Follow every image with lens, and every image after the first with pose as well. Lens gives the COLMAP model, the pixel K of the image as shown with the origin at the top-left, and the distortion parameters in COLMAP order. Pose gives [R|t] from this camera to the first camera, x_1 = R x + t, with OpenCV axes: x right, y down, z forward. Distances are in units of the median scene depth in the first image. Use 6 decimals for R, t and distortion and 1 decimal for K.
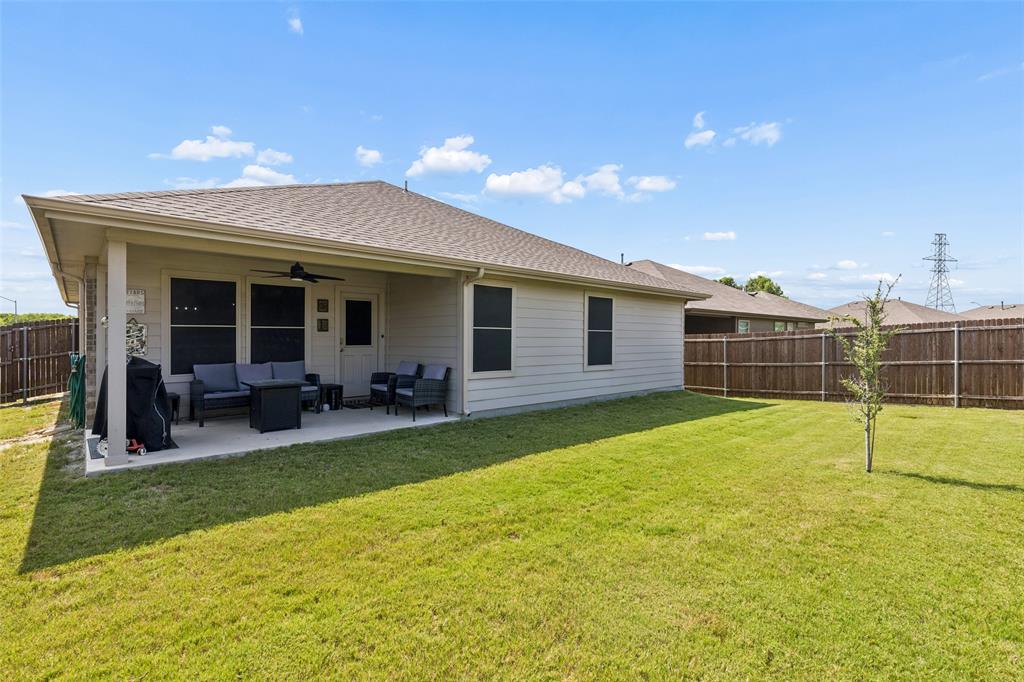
lens RADIAL K [[462.6, 0, 515.6], [0, 462.6, 340.8], [0, 0, 1]] dist [0.000984, 0.000051]
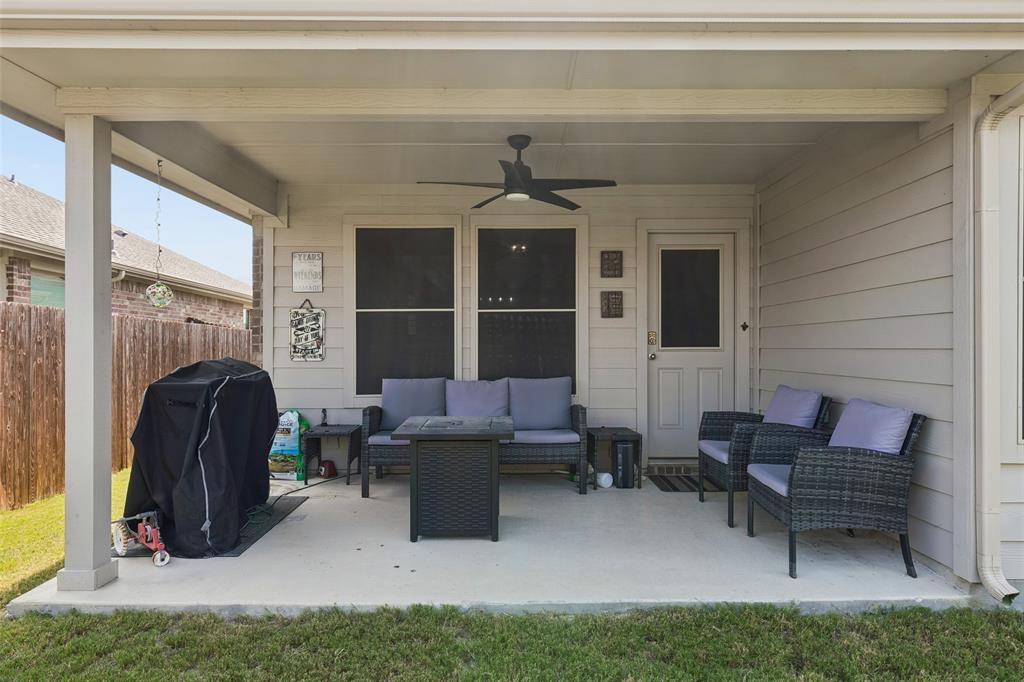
lens RADIAL K [[616.2, 0, 512.0], [0, 616.2, 341.0], [0, 0, 1]] dist [-0.000533, -0.000654]
pose [[0.740947, -0.007074, -0.671526, -0.068411], [-0.000869, 0.999934, -0.011493, 0.013359], [0.671563, 0.009099, 0.740892, 0.504112]]
